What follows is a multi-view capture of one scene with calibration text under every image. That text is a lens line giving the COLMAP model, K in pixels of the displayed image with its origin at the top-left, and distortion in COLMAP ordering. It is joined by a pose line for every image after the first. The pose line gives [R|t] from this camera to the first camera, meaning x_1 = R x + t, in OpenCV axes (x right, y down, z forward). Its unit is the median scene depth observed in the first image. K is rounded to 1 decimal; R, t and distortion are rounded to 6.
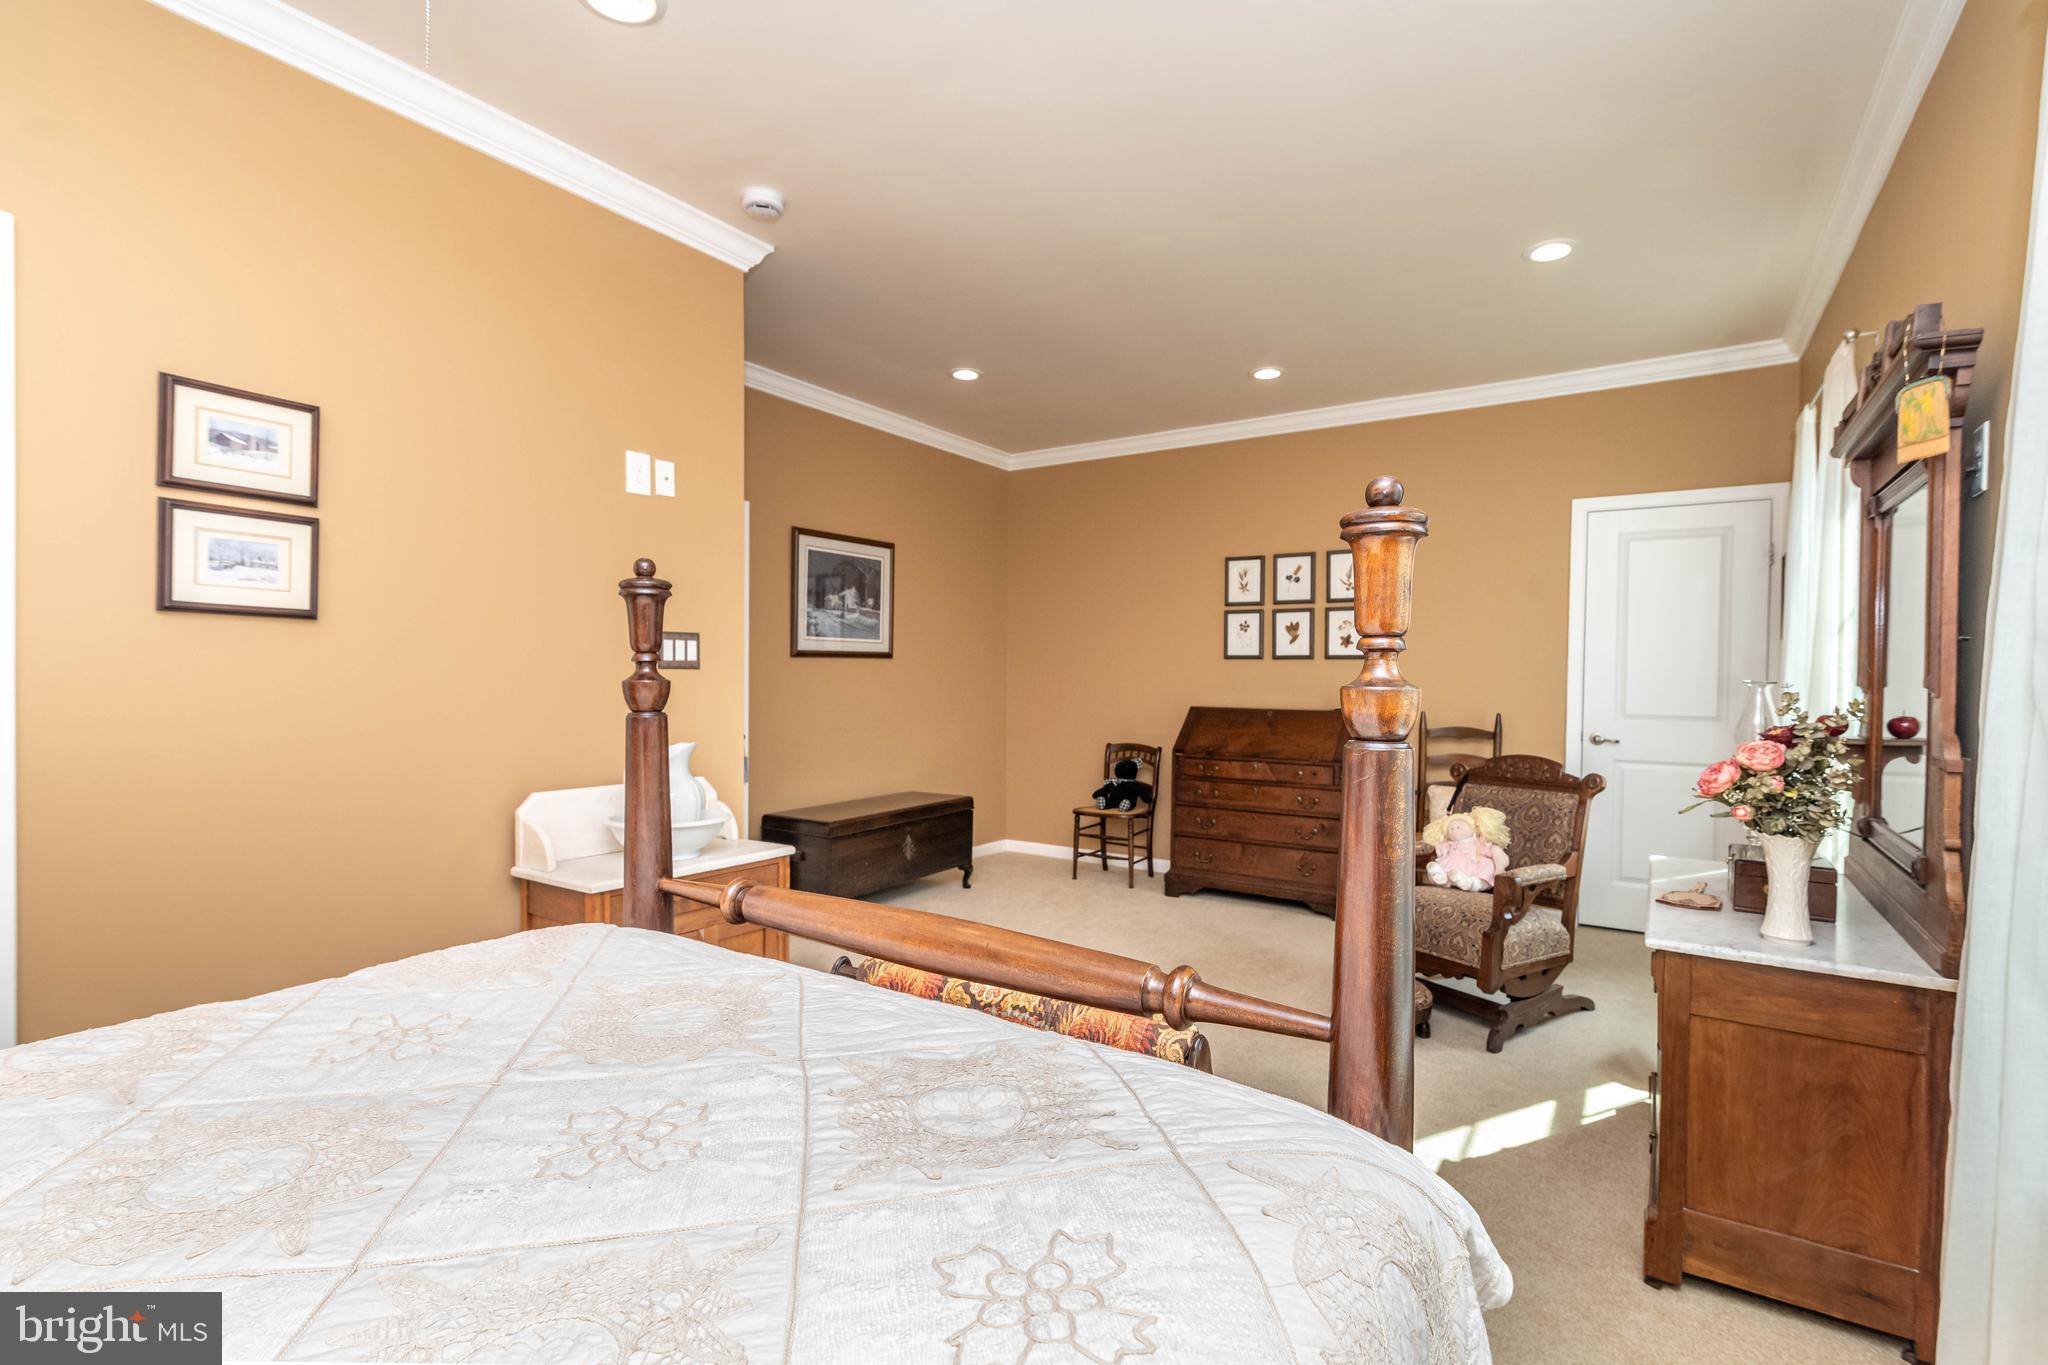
lens RADIAL K [[932.3, 0, 1014.4], [0, 932.3, 688.5], [0, 0, 1]] dist [-0.001291, -0.000527]
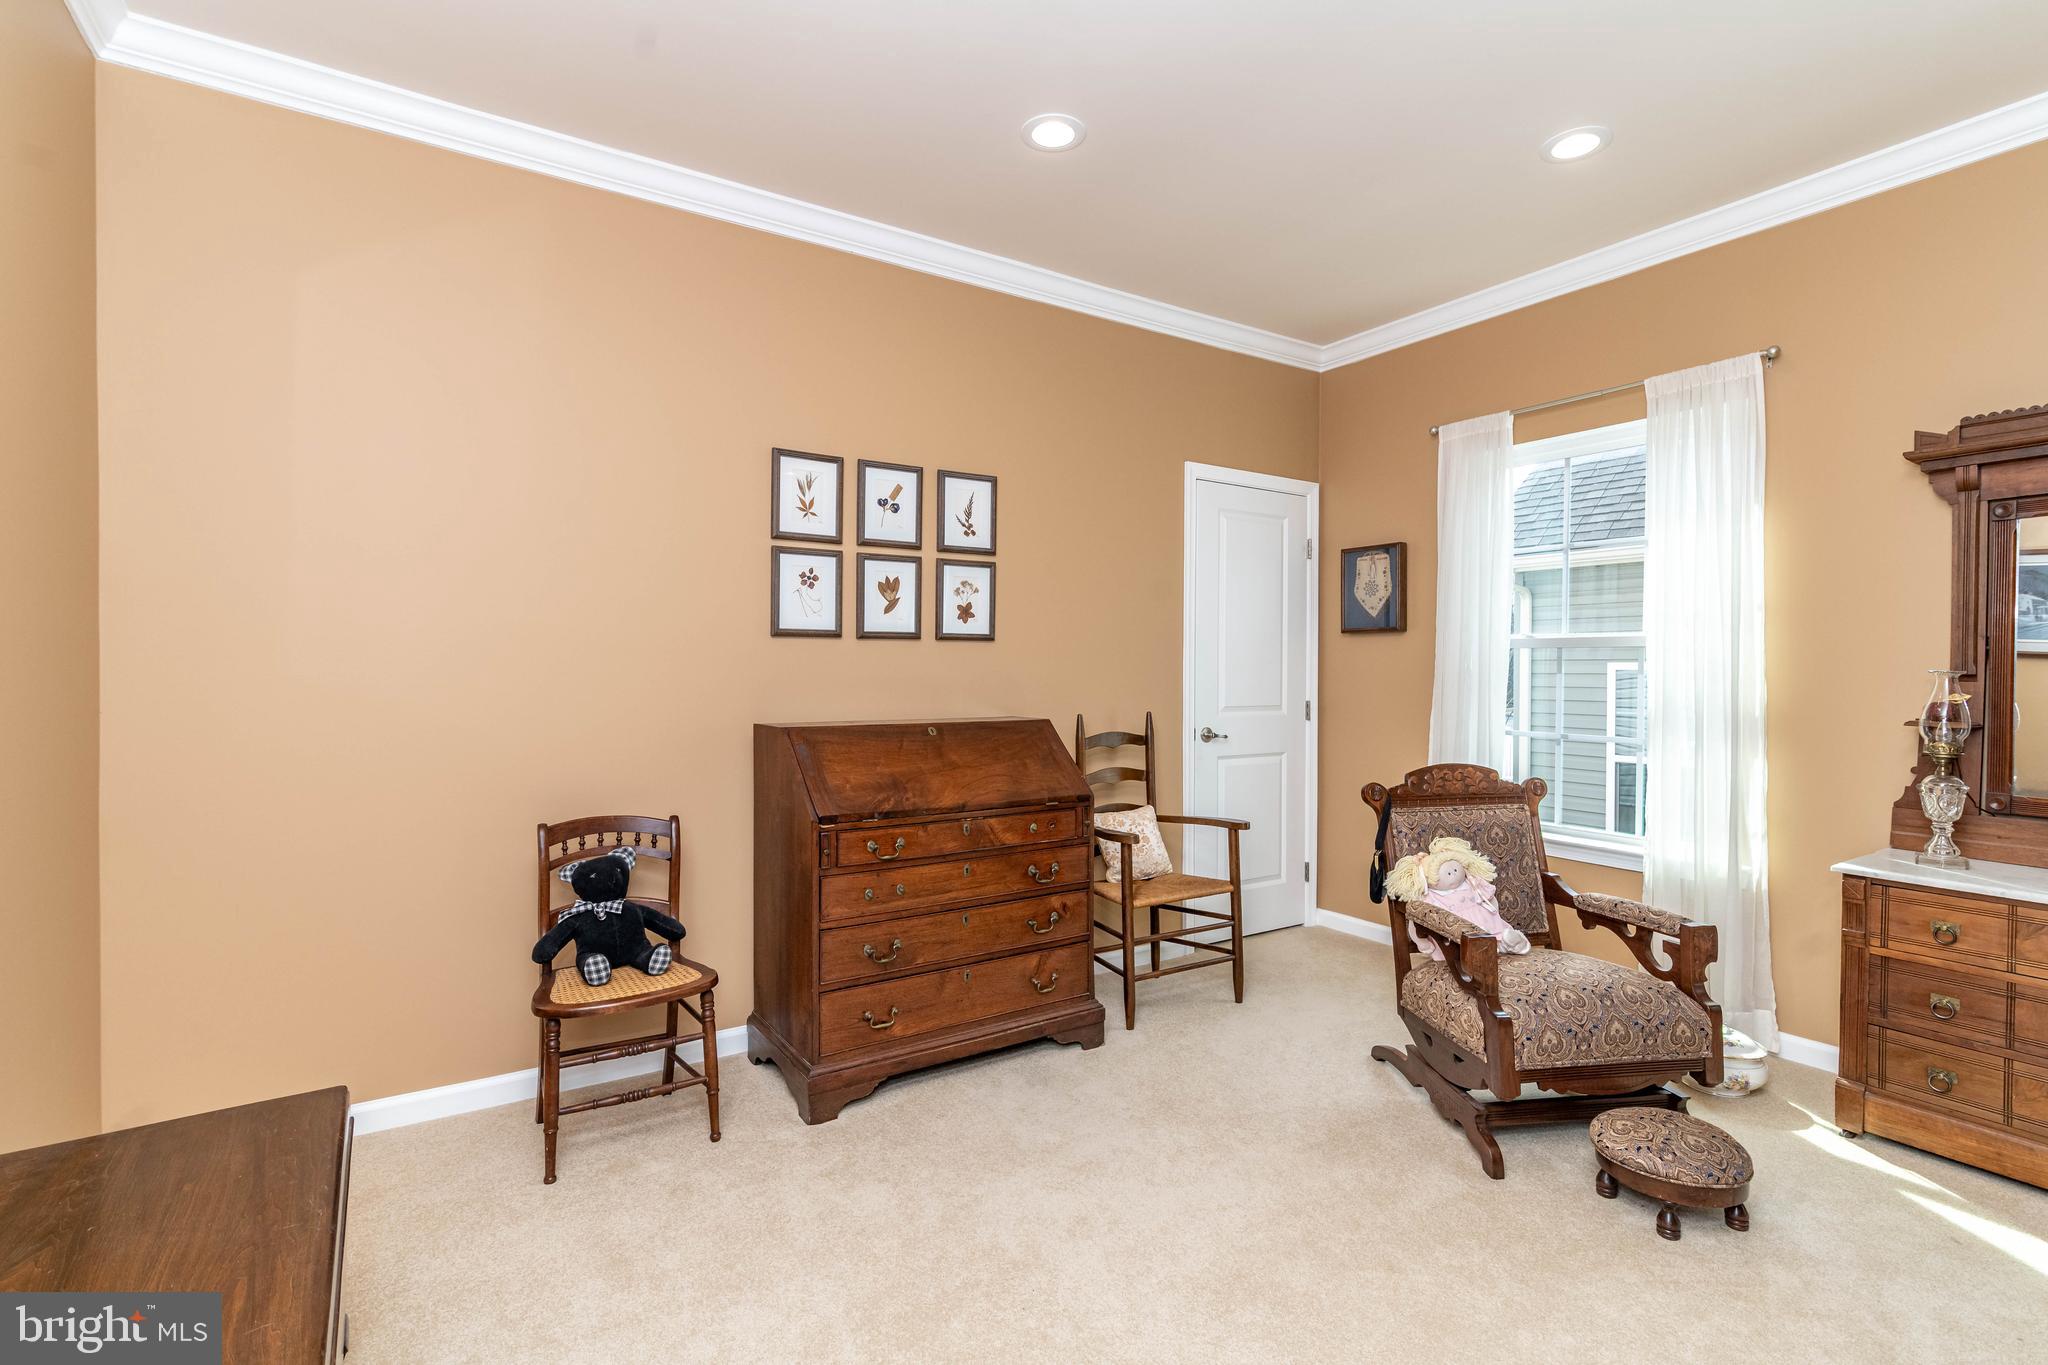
lens RADIAL K [[932.3, 0, 1015.4], [0, 932.3, 676.9], [0, 0, 1]] dist [-0.001291, -0.000527]
pose [[0.393287, -0.016646, 0.919265, -0.236693], [0.015509, 0.999814, 0.011469, -0.012827], [-0.919285, 0.009746, 0.393472, 0.718417]]
